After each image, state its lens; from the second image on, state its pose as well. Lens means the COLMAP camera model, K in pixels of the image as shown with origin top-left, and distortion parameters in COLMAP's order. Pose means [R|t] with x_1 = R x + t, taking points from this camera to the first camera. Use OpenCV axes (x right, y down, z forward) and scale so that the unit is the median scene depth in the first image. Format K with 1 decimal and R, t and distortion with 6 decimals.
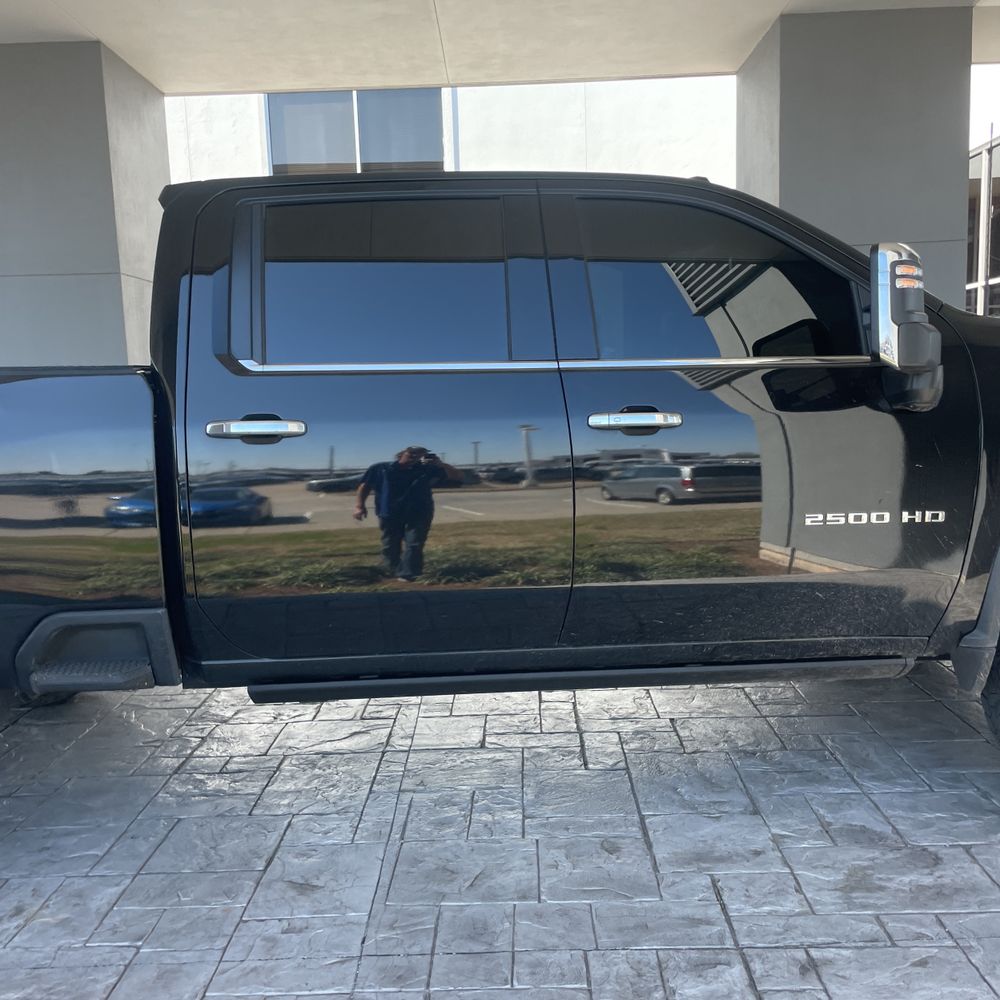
lens RADIAL K [[982.1, 0, 495.1], [0, 982.1, 516.3], [0, 0, 1]] dist [0.092394, -0.133792]
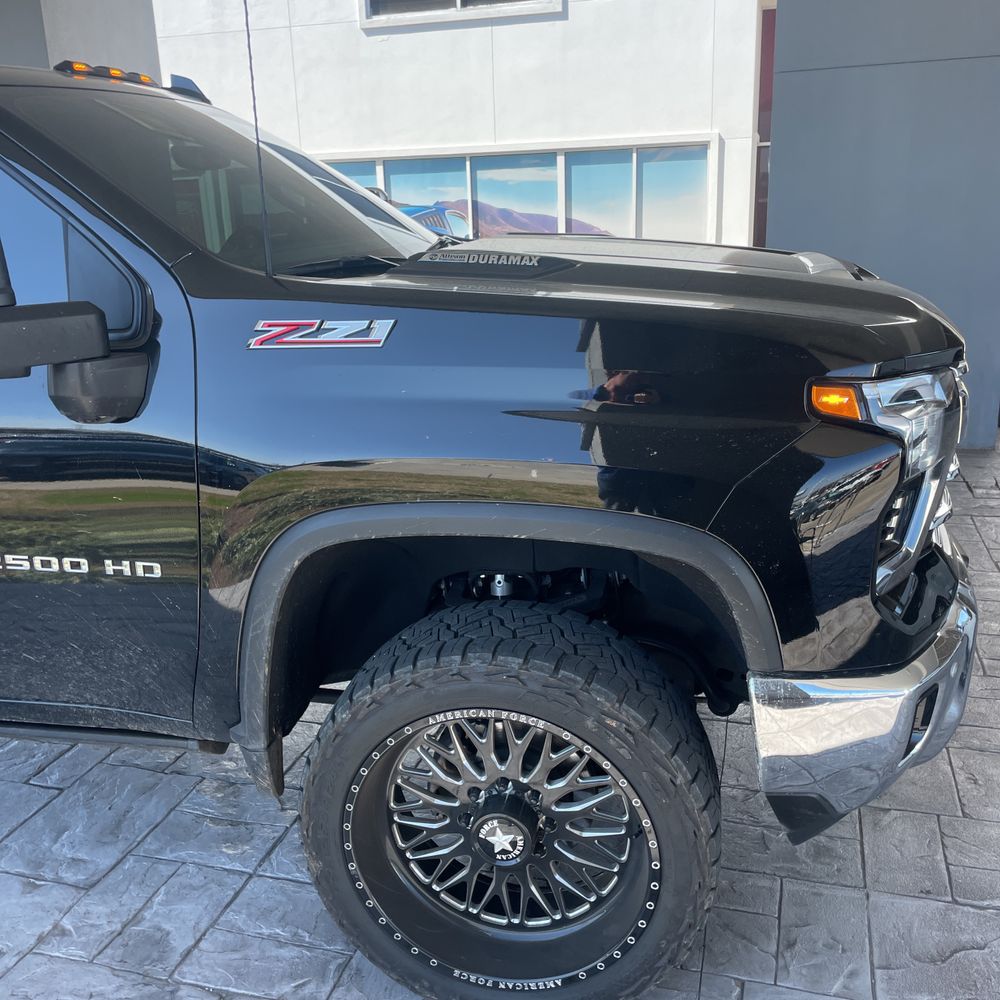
lens RADIAL K [[983.6, 0, 500.0], [0, 983.6, 500.0], [0, 0, 1]] dist [0.096254, -0.125836]
pose [[0.966034, 0.074064, -0.247575, 0.622561], [-0.032981, 0.985550, 0.166143, -0.126103], [0.256302, -0.152335, 0.954517, 0.295688]]
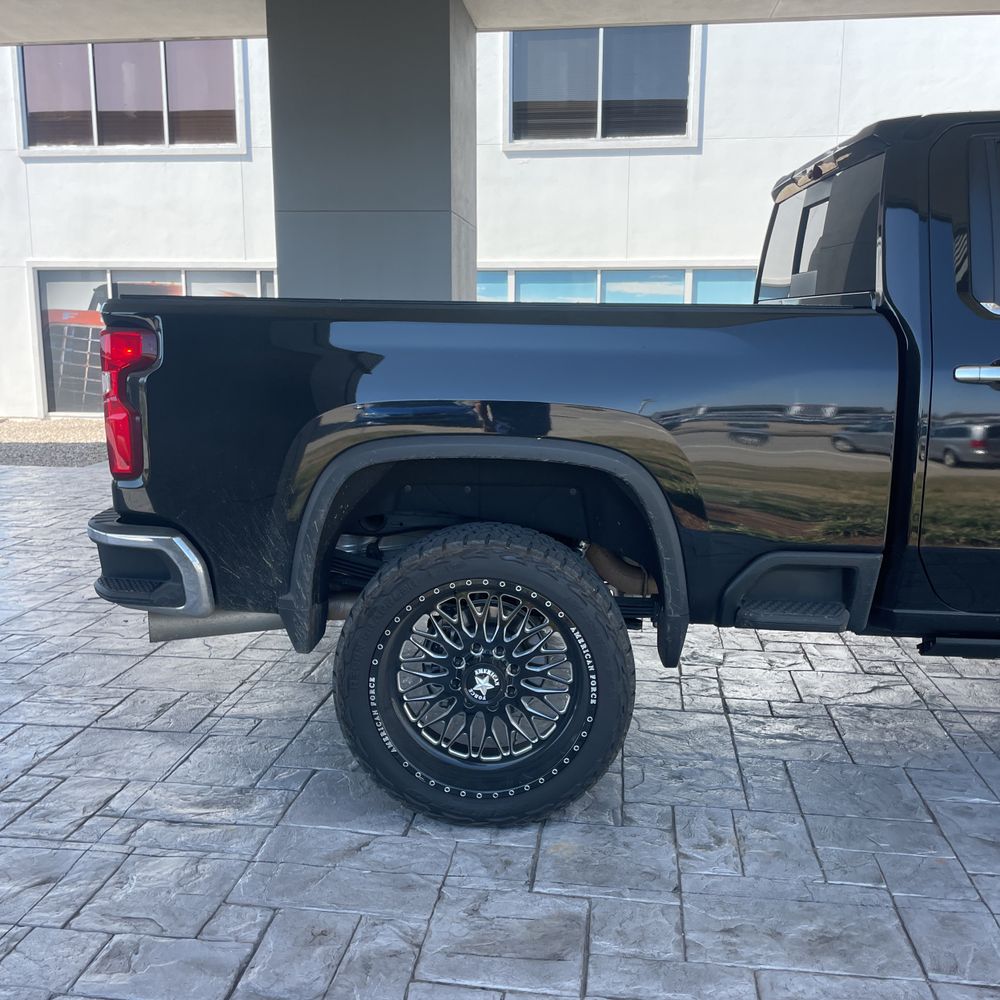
lens RADIAL K [[983.6, 0, 500.0], [0, 983.6, 500.0], [0, 0, 1]] dist [0.096254, -0.125836]
pose [[0.992967, 0.055914, -0.104351, -0.431970], [-0.051970, 0.997842, 0.040141, 0.013589], [0.106371, -0.034436, 0.993730, -0.017417]]
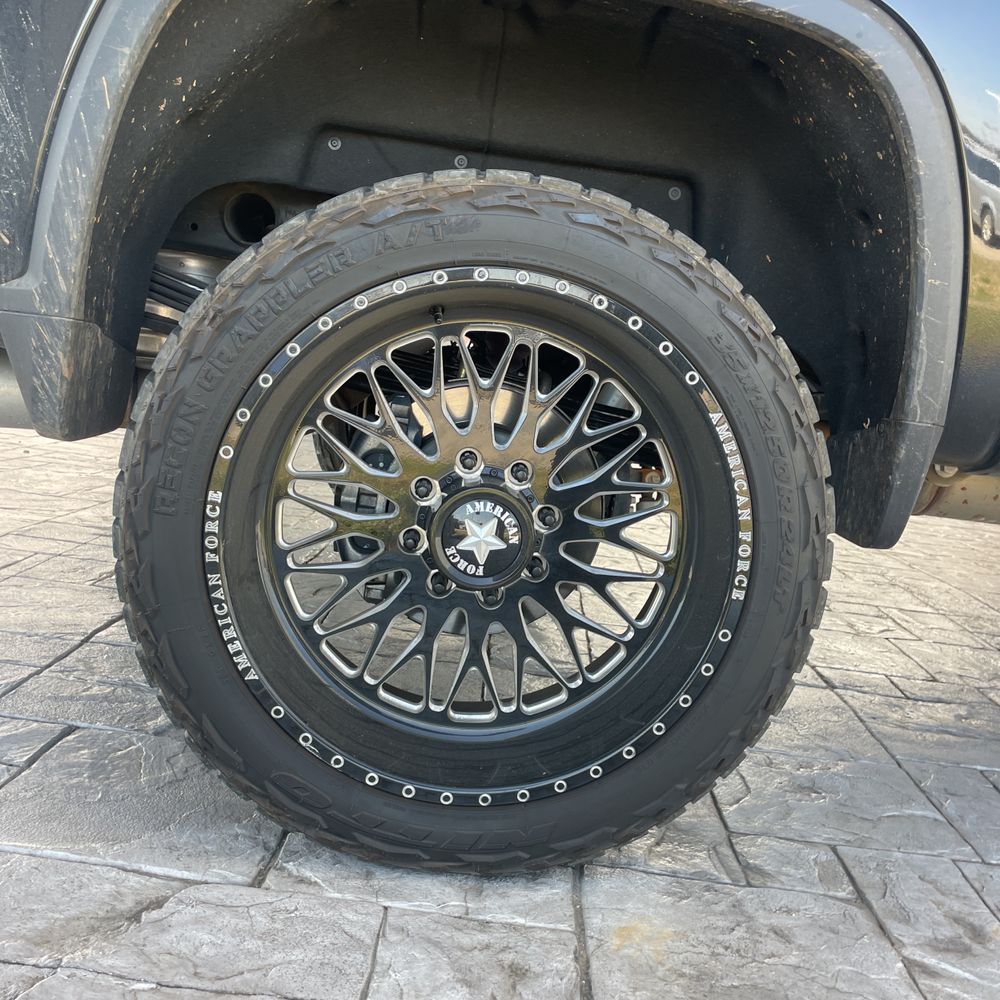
lens RADIAL K [[983.6, 0, 500.0], [0, 983.6, 500.0], [0, 0, 1]] dist [0.096254, -0.125836]
pose [[0.988422, 0.150917, 0.015709, -0.512708], [-0.151087, 0.988467, 0.010280, 0.161725], [-0.013976, -0.012534, 0.999824, 0.386183]]
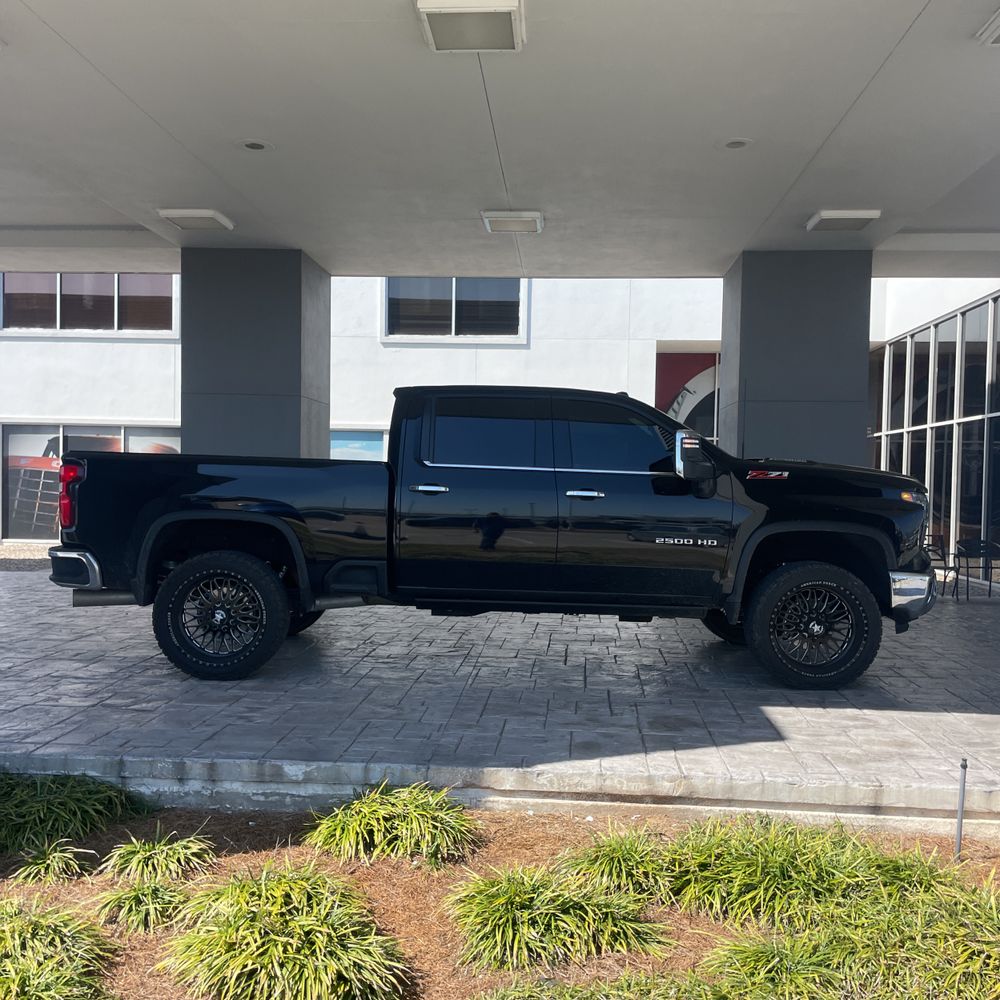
lens RADIAL K [[976.3, 0, 501.8], [0, 976.3, 512.3], [0, 0, 1]] dist [0.116710, -0.185018]
pose [[0.996844, 0.054847, -0.057390, 0.056107], [-0.060503, 0.992945, -0.101975, 0.142564], [0.051392, 0.105125, 0.993130, -0.969248]]
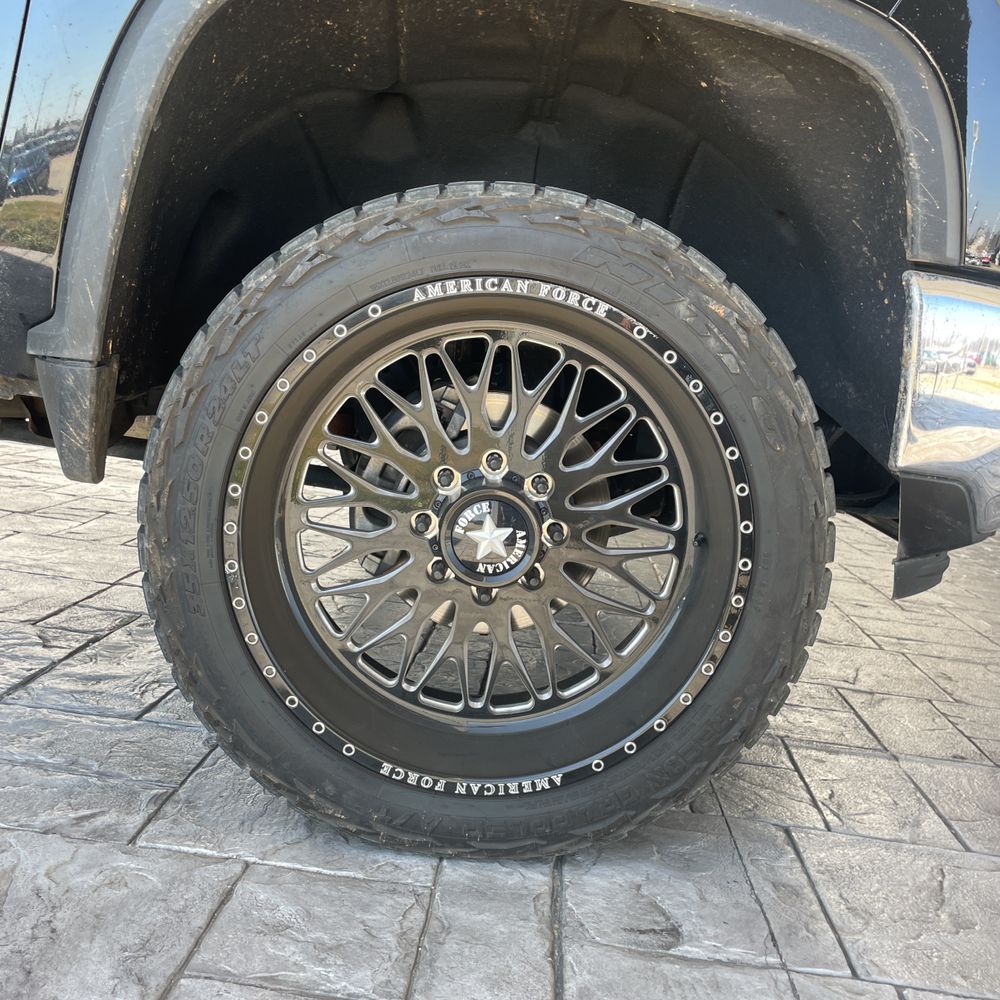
lens RADIAL K [[983.6, 0, 500.0], [0, 983.6, 500.0], [0, 0, 1]] dist [0.096254, -0.125836]
pose [[0.987635, 0.155991, -0.015596, 0.514659], [-0.155867, 0.987738, 0.008841, 0.118397], [0.016784, -0.006301, 0.999839, 0.444114]]
